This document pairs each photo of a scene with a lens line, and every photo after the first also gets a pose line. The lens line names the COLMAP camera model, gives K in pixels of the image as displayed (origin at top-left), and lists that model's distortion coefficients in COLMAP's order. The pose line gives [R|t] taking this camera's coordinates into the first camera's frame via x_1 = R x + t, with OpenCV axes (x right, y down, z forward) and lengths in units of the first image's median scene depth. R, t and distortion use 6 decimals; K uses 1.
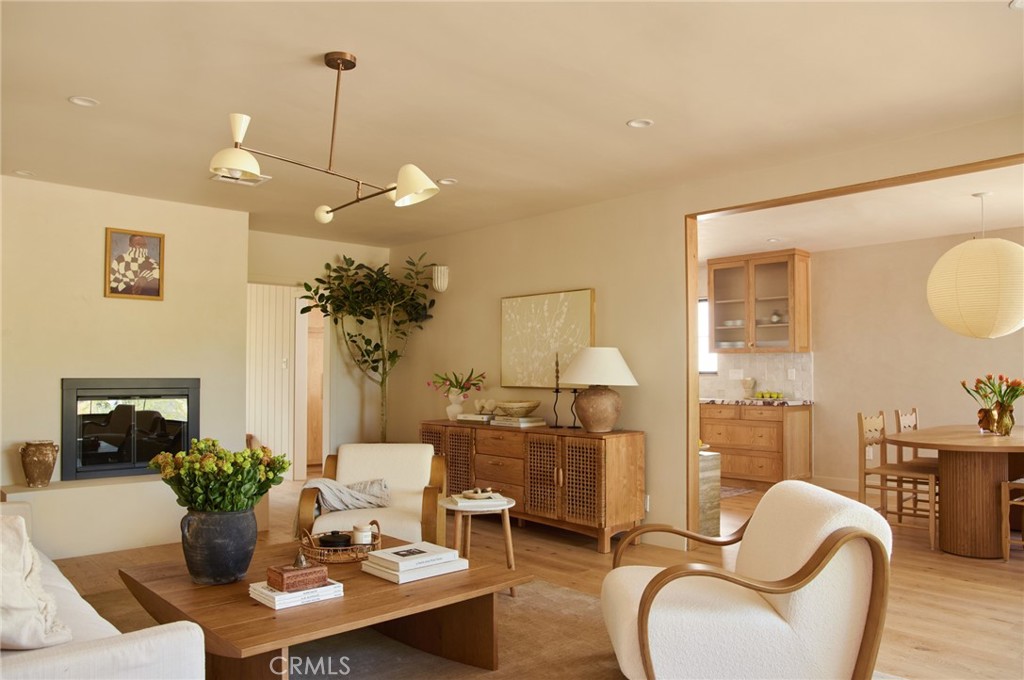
lens RADIAL K [[745.0, 0, 512.0], [0, 745.0, 340.0], [0, 0, 1]] dist [-0.000306, 0.000083]
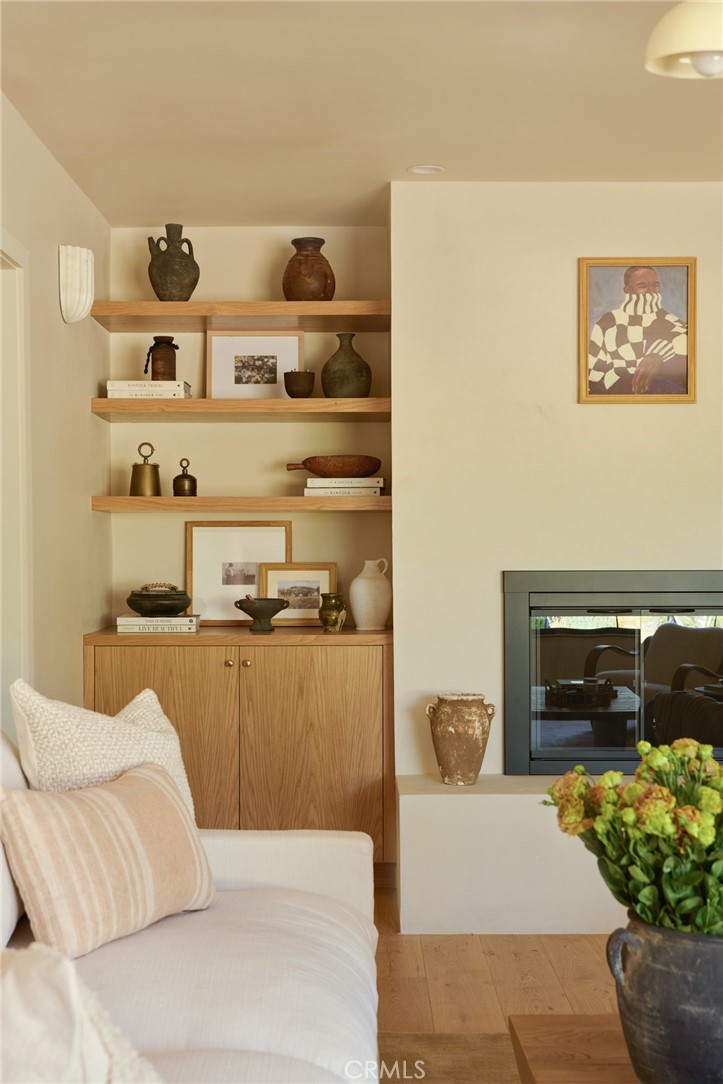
lens RADIAL K [[1534.9, 0, 361.5], [0, 1534.9, 542.0], [0, 0, 1]] dist [0.088461, 0.060774]
pose [[0.743389, 0.001888, -0.668856, 0.018892], [0.031472, 0.998790, 0.037799, -0.010075], [0.668118, -0.049150, 0.742430, 0.161493]]
